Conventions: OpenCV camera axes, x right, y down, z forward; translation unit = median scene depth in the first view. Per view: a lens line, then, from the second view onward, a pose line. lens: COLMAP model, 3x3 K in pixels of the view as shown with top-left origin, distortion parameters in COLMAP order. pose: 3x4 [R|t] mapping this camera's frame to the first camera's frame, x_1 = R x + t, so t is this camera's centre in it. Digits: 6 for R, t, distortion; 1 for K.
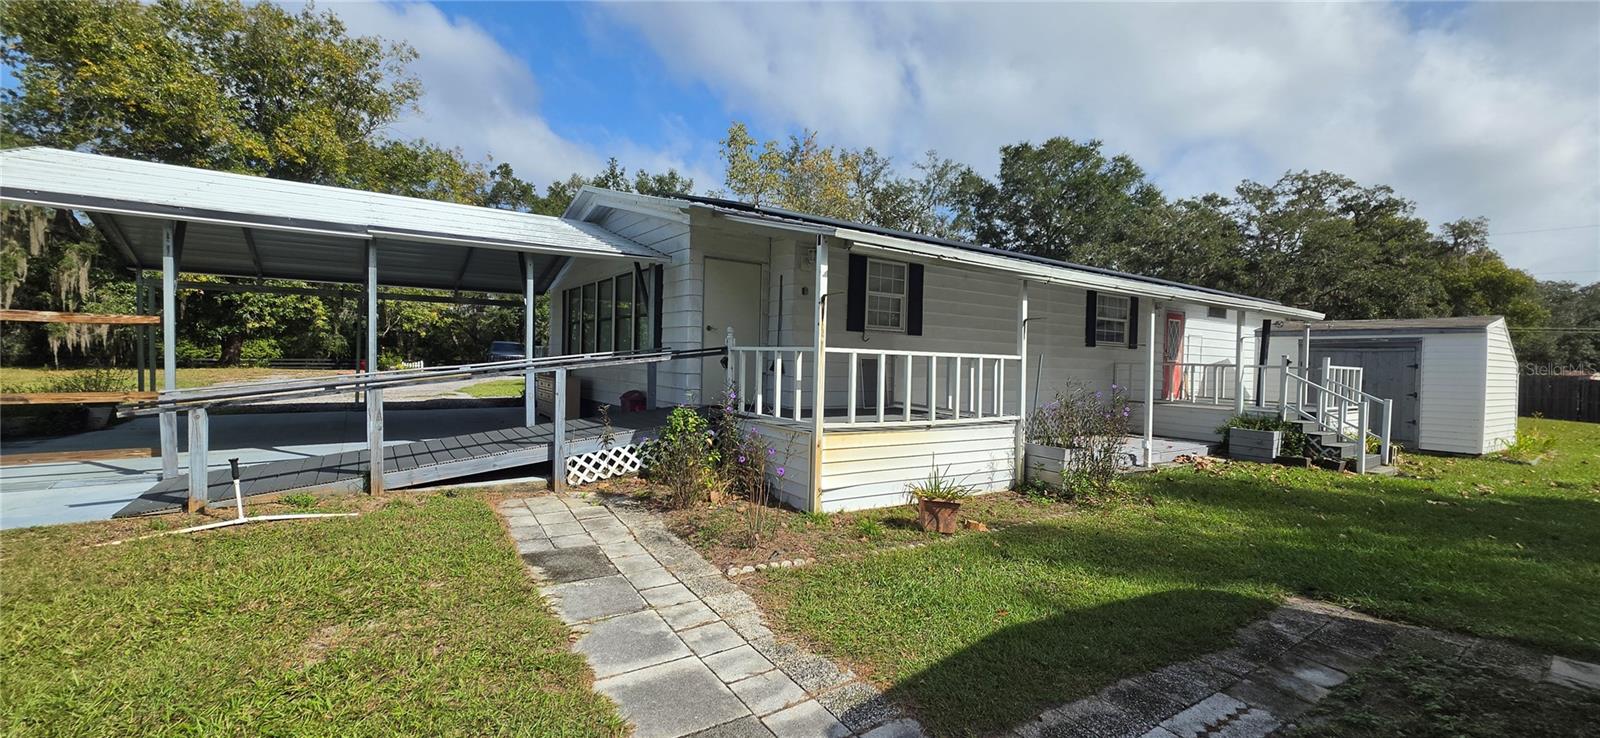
lens RADIAL K [[640.9, 0, 800.0], [0, 640.9, 369.0], [0, 0, 1]] dist [-0.000041, -0.000071]
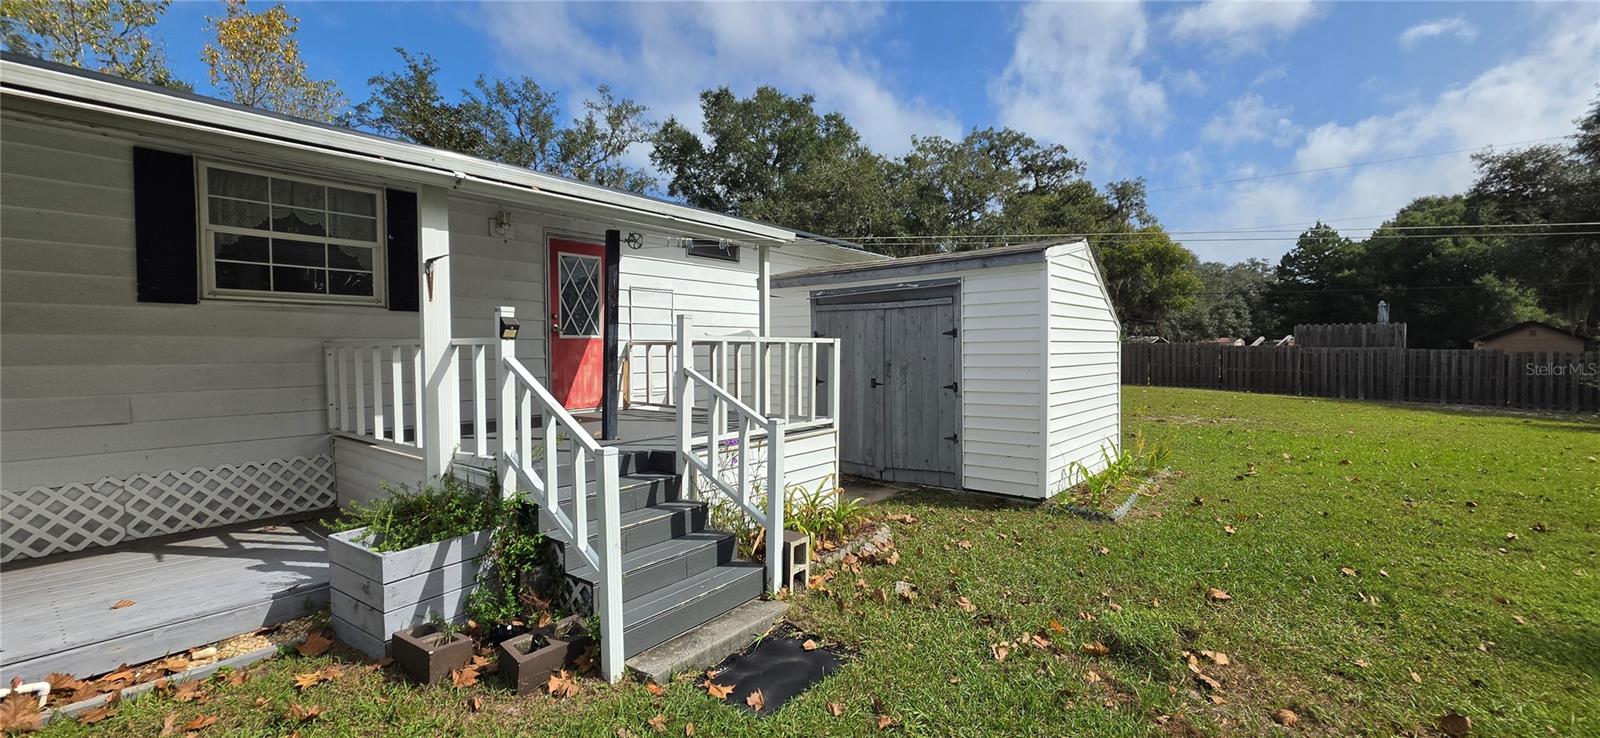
lens RADIAL K [[670.0, 0, 800.0], [0, 670.0, 369.0], [0, 0, 1]] dist [0.001022, 0.000026]
pose [[0.951448, -0.044543, 0.304570, 0.242131], [0.039918, 0.998974, 0.021398, 0.003227], [-0.305211, -0.008201, 0.952249, 0.184777]]
